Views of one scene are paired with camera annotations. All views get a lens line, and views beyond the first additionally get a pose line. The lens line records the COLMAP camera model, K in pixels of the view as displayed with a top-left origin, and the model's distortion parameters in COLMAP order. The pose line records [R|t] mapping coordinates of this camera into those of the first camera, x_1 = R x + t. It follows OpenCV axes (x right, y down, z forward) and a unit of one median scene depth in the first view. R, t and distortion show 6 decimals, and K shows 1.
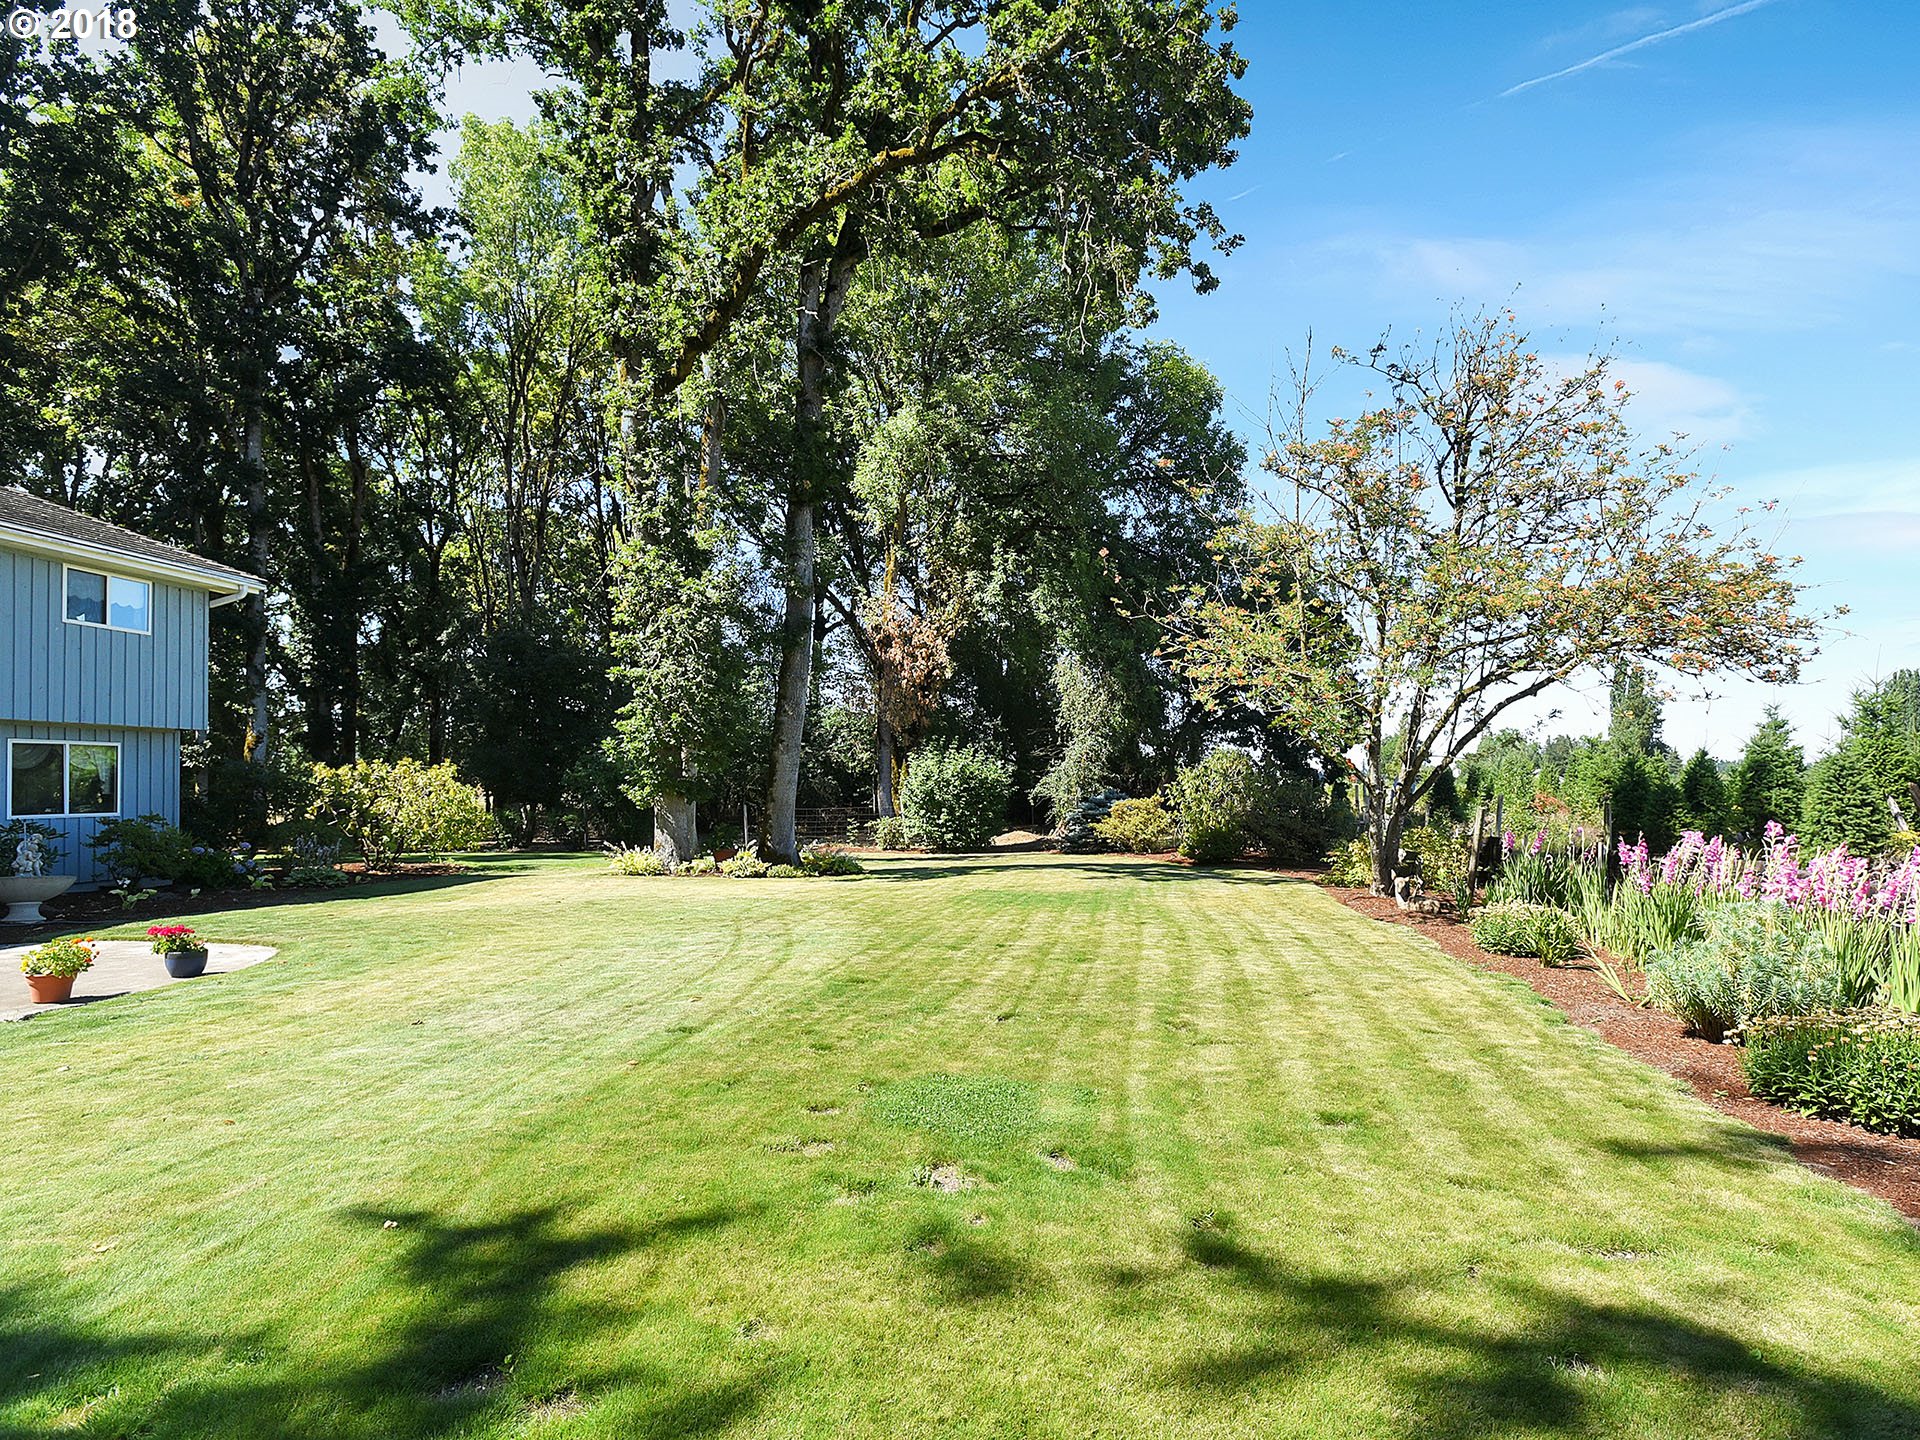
lens RADIAL K [[1022.5, 0, 961.6], [0, 1022.5, 770.2], [0, 0, 1]] dist [-0.000503, 0.001950]
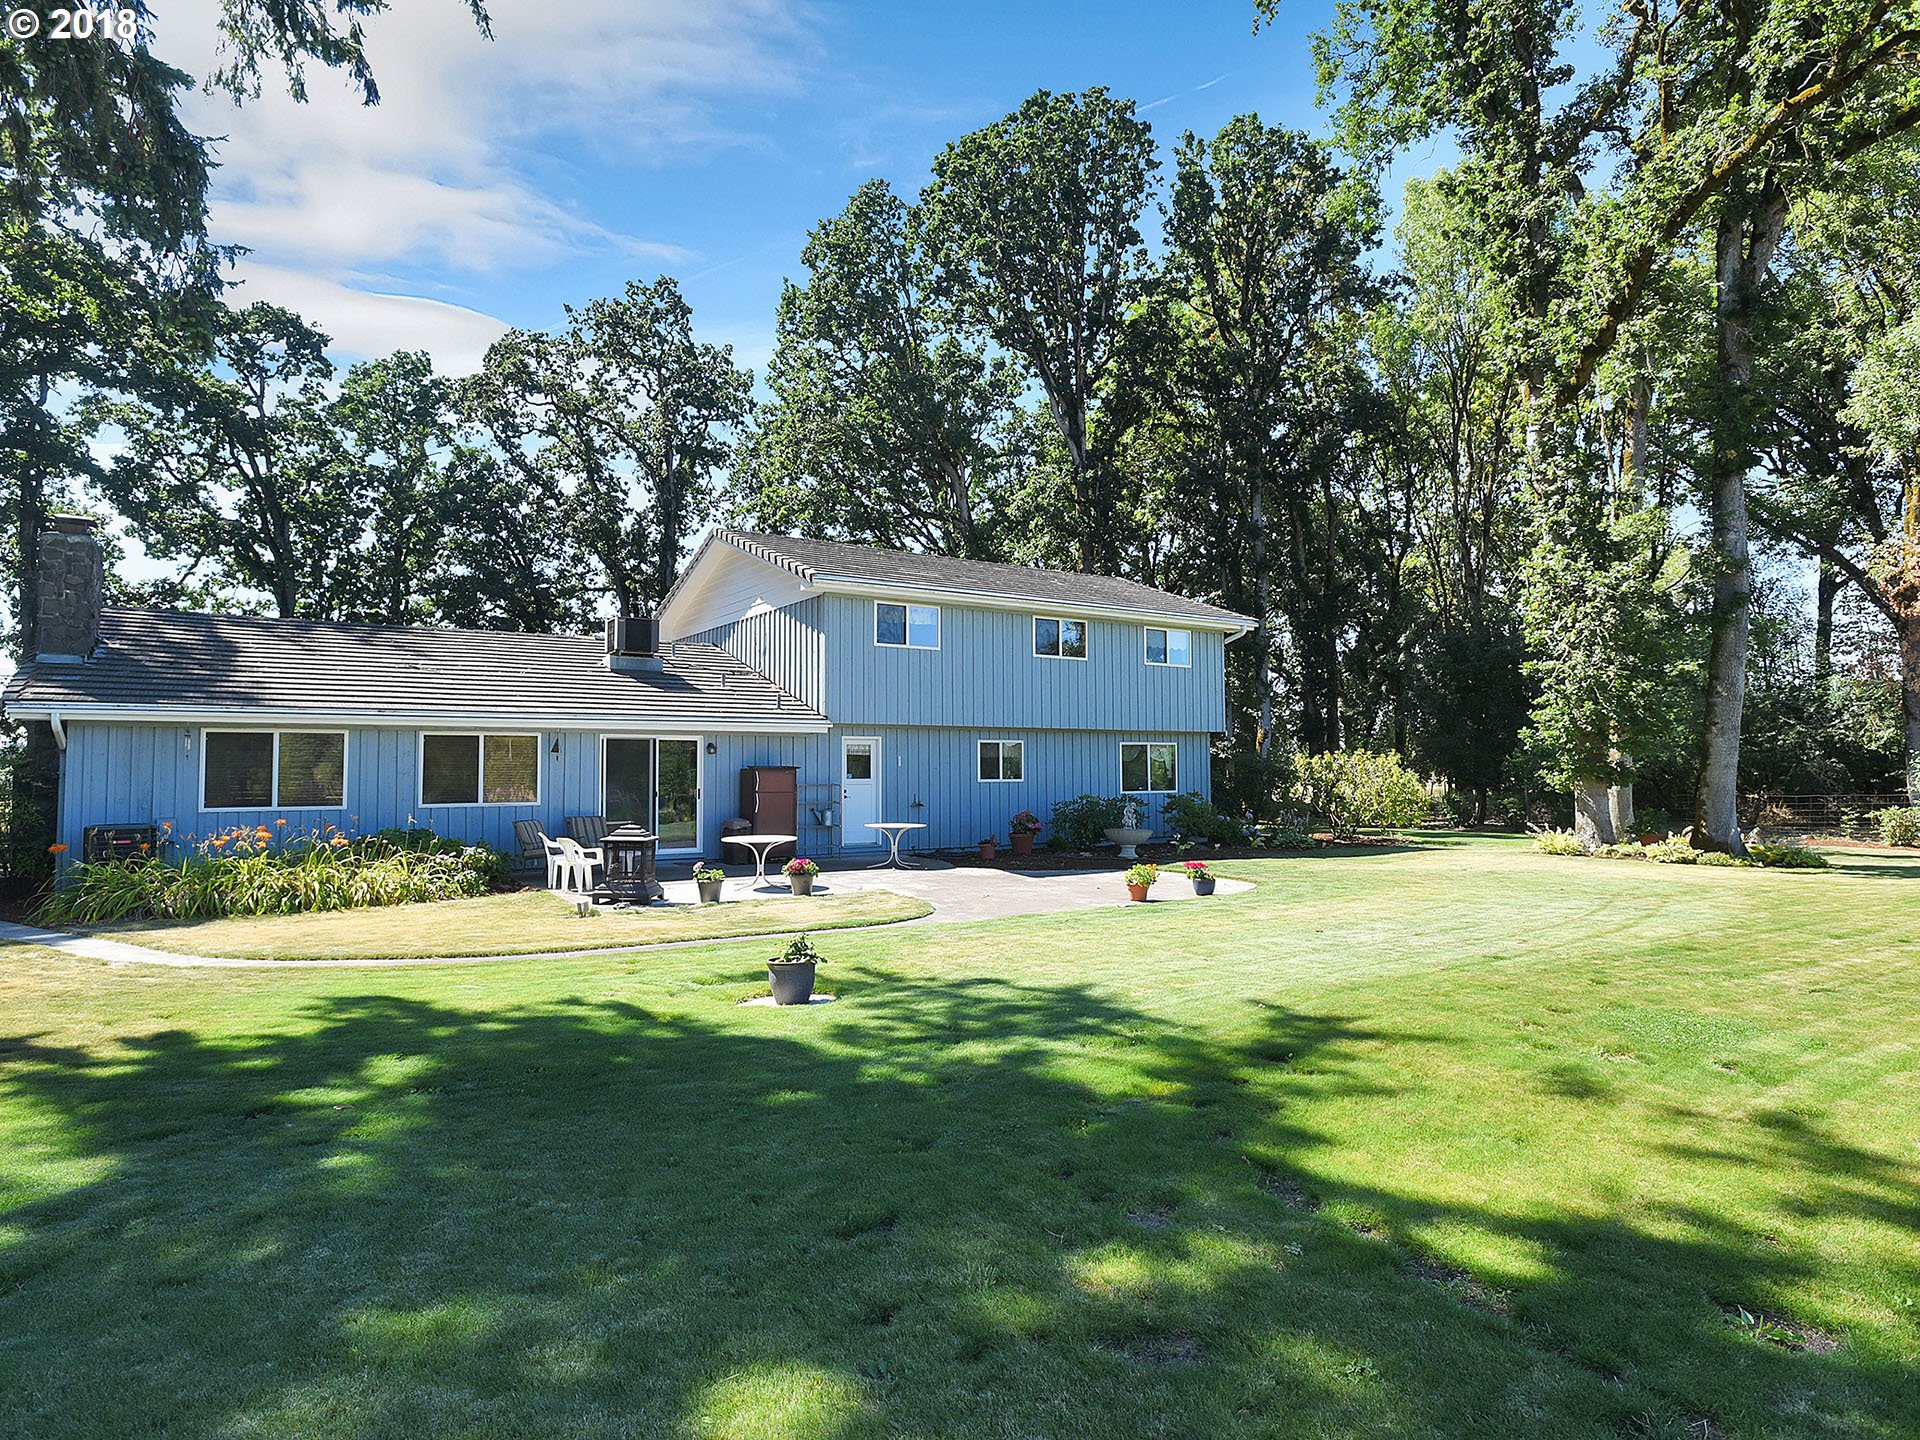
lens RADIAL K [[1068.1, 0, 932.6], [0, 1068.1, 723.8], [0, 0, 1]] dist [-0.003368, 0.002047]
pose [[0.596523, -0.038645, -0.801665, 0.170396], [0.015489, 0.999208, -0.036643, -0.002867], [0.802446, 0.009441, 0.596650, -0.167333]]
